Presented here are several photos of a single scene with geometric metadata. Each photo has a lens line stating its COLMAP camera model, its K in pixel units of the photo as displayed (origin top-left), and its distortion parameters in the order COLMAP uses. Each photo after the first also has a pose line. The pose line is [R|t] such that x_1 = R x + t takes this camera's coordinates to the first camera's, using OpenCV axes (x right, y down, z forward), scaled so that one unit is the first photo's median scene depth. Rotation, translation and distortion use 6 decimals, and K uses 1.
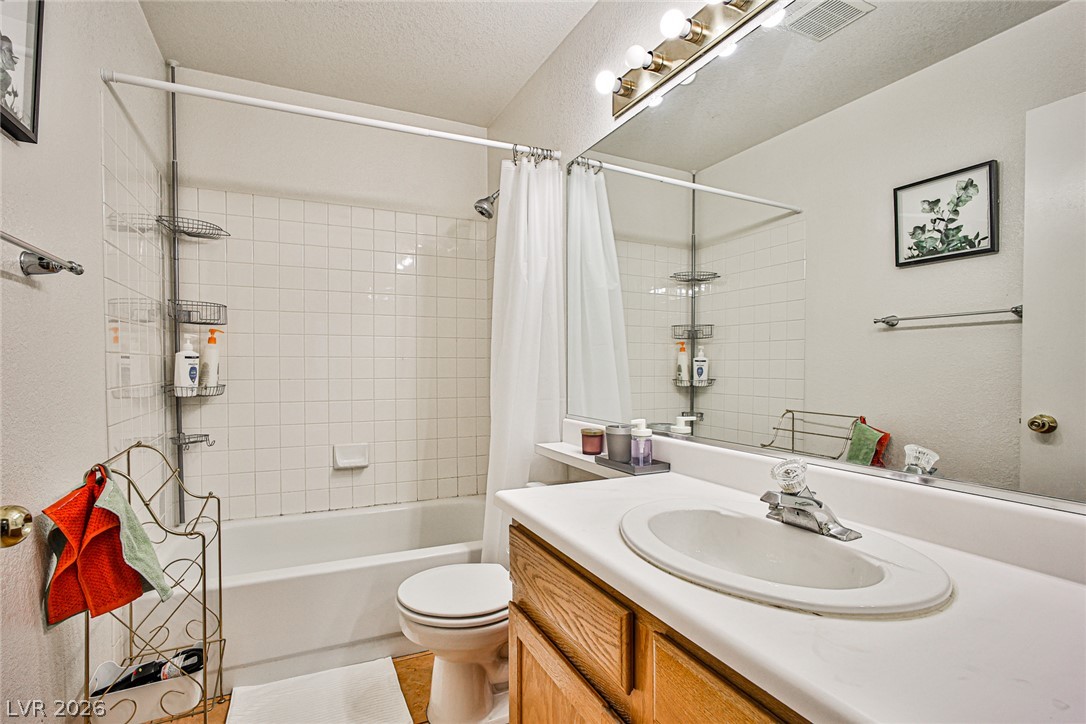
lens RADIAL K [[501.6, 0, 546.2], [0, 501.6, 357.2], [0, 0, 1]] dist [-0.020789, 0.000329]
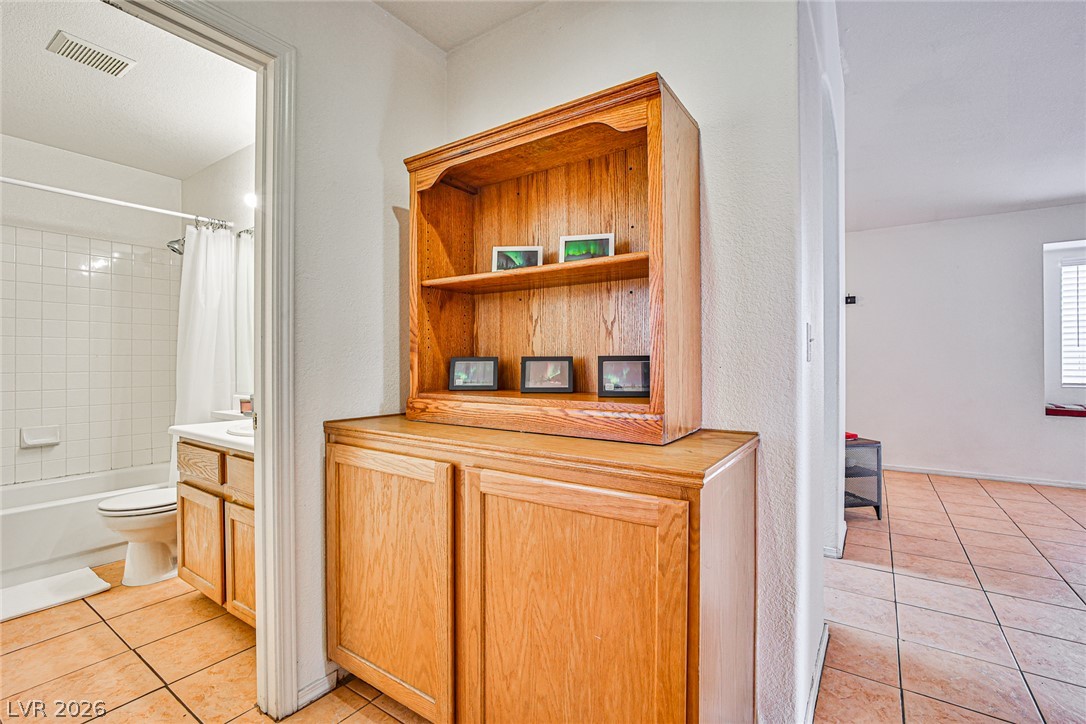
lens RADIAL K [[481.3, 0, 547.0], [0, 481.3, 358.5], [0, 0, 1]] dist [-0.033121, 0.011635]
pose [[0.876032, 0.004253, 0.482234, 0.176744], [-0.006546, 0.999974, 0.003072, -0.003564], [-0.482208, -0.005847, 0.876037, -0.773633]]
